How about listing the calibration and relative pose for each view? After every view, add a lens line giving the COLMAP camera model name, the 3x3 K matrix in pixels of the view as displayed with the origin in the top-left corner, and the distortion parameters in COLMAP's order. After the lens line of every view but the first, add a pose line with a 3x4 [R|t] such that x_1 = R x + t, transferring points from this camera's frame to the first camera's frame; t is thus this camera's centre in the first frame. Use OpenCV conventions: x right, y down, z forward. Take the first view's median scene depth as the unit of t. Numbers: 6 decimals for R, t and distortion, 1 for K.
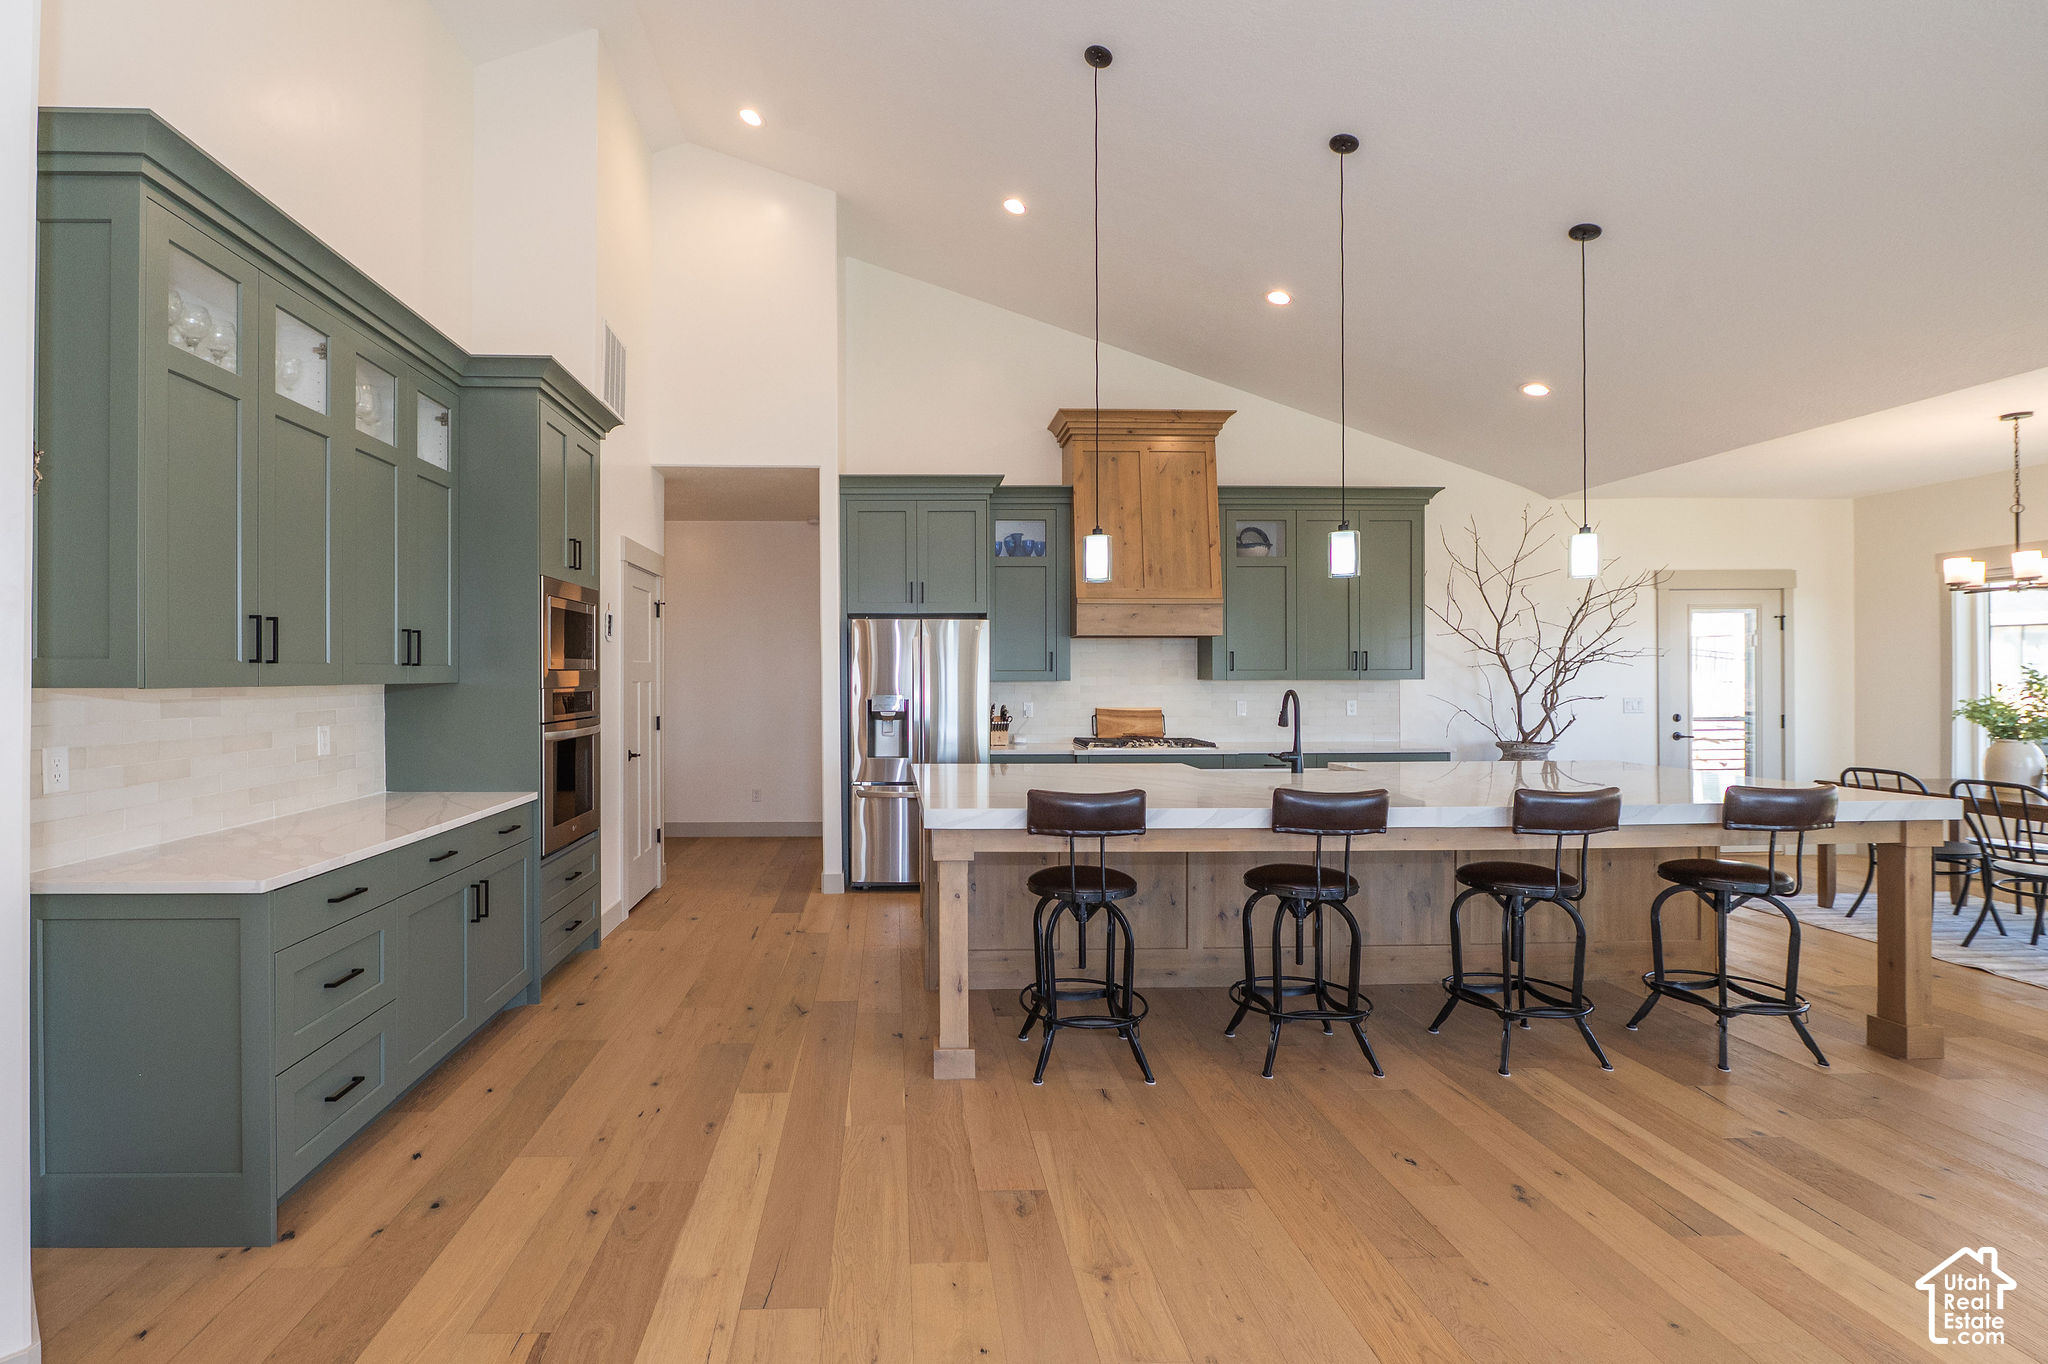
lens RADIAL K [[929.0, 0, 929.2], [0, 929.0, 678.1], [0, 0, 1]] dist [-0.001776, -0.000225]
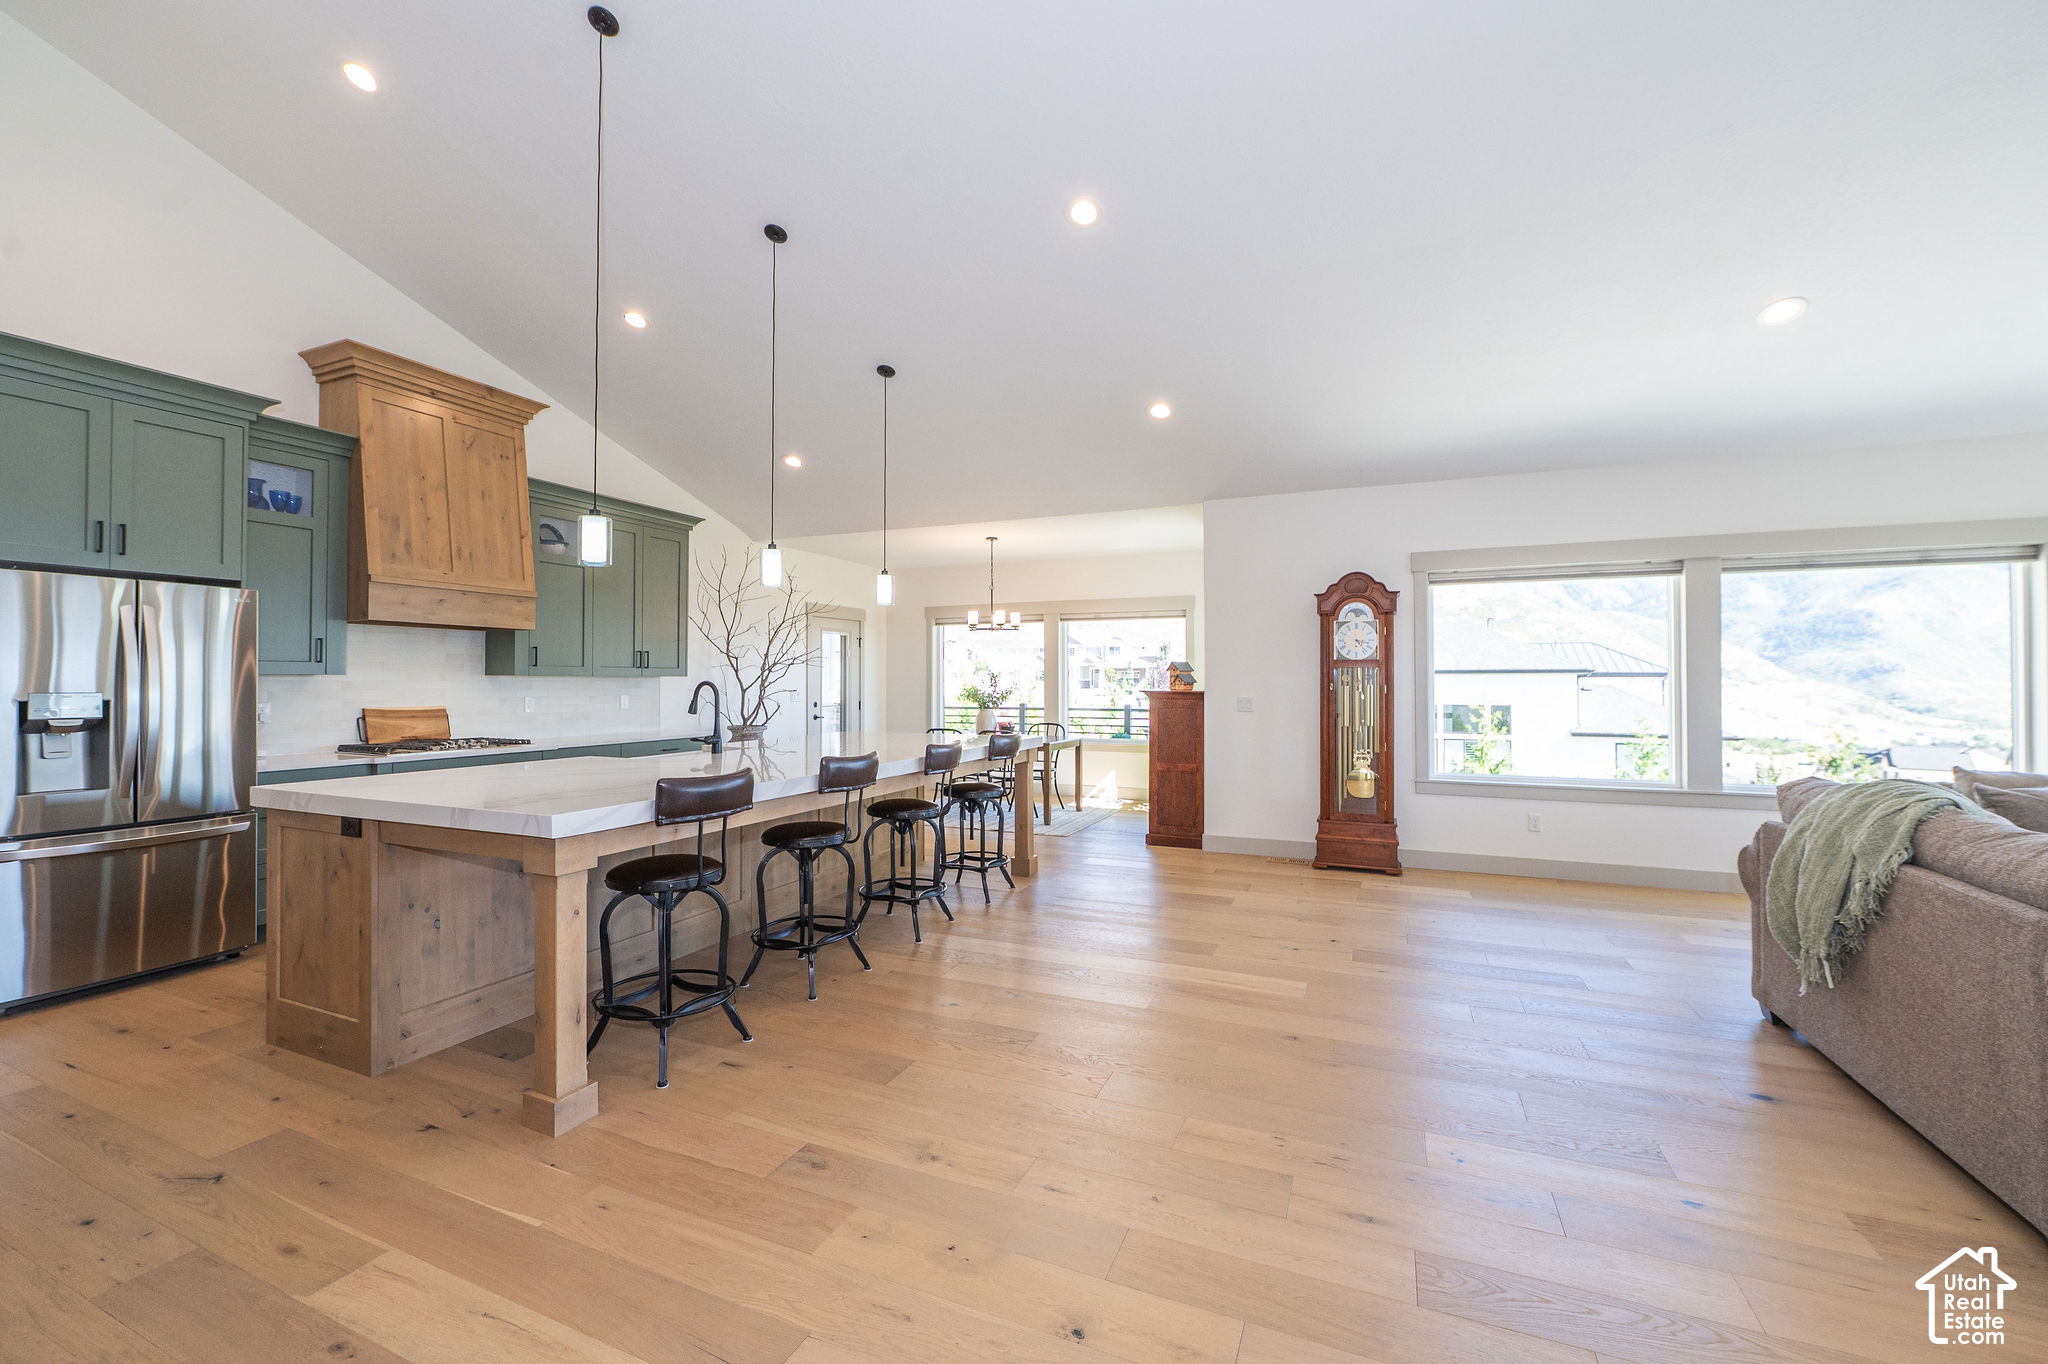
lens RADIAL K [[821.8, 0, 1053.7], [0, 821.8, 670.8], [0, 0, 1]] dist [-0.000085, -0.000146]
pose [[0.422328, 0.012364, 0.906359, -0.238934], [0.002103, 0.999891, -0.014620, 0.011200], [-0.906441, 0.008080, 0.422256, 0.136418]]
